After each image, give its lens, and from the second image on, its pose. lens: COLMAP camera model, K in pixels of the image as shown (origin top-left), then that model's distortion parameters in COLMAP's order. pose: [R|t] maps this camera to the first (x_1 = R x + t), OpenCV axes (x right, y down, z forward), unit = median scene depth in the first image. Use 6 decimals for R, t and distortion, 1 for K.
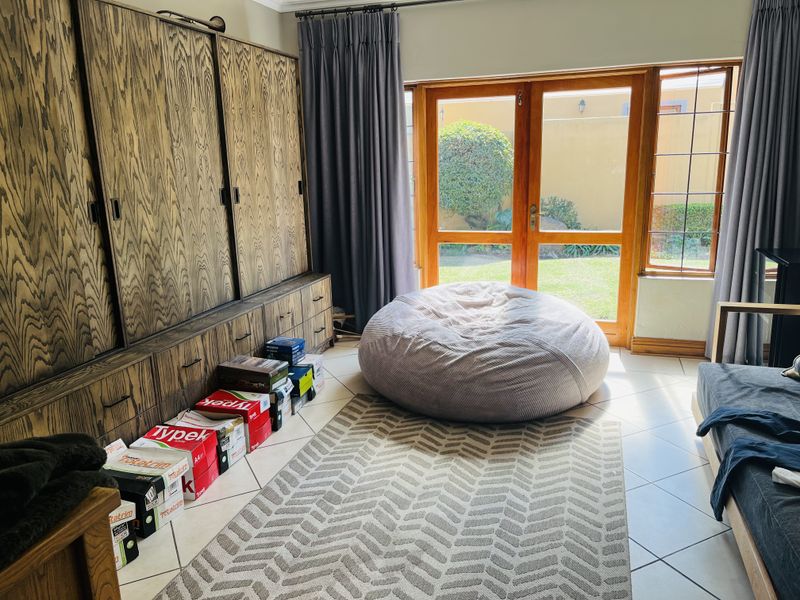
lens RADIAL K [[613.7, 0, 400.0], [0, 613.7, 300.0], [0, 0, 1]] dist [0.065228, -0.080136]
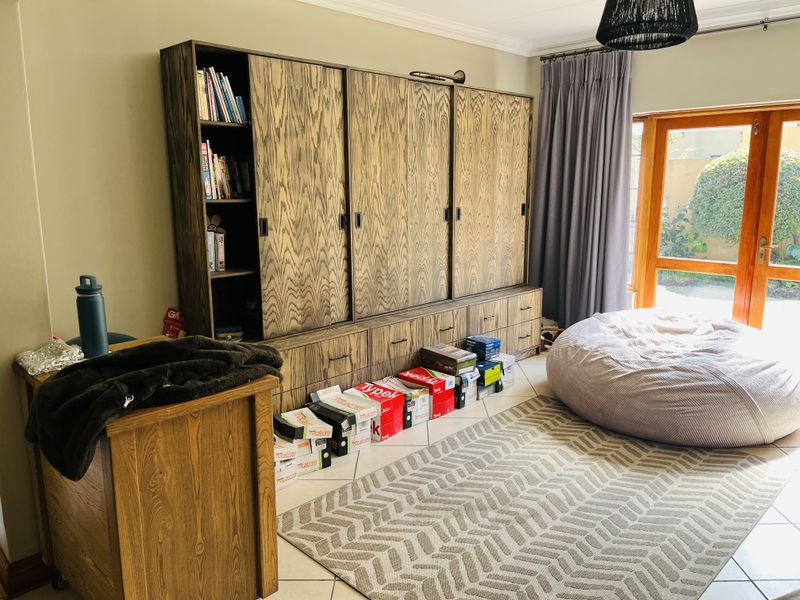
lens RADIAL K [[613.7, 0, 400.0], [0, 613.7, 300.0], [0, 0, 1]] dist [0.065228, -0.080136]
pose [[0.889032, 0.107128, -0.445135, 0.219588], [-0.121466, 0.992589, -0.003714, 0.020252], [0.441439, 0.057370, 0.895456, -0.147356]]
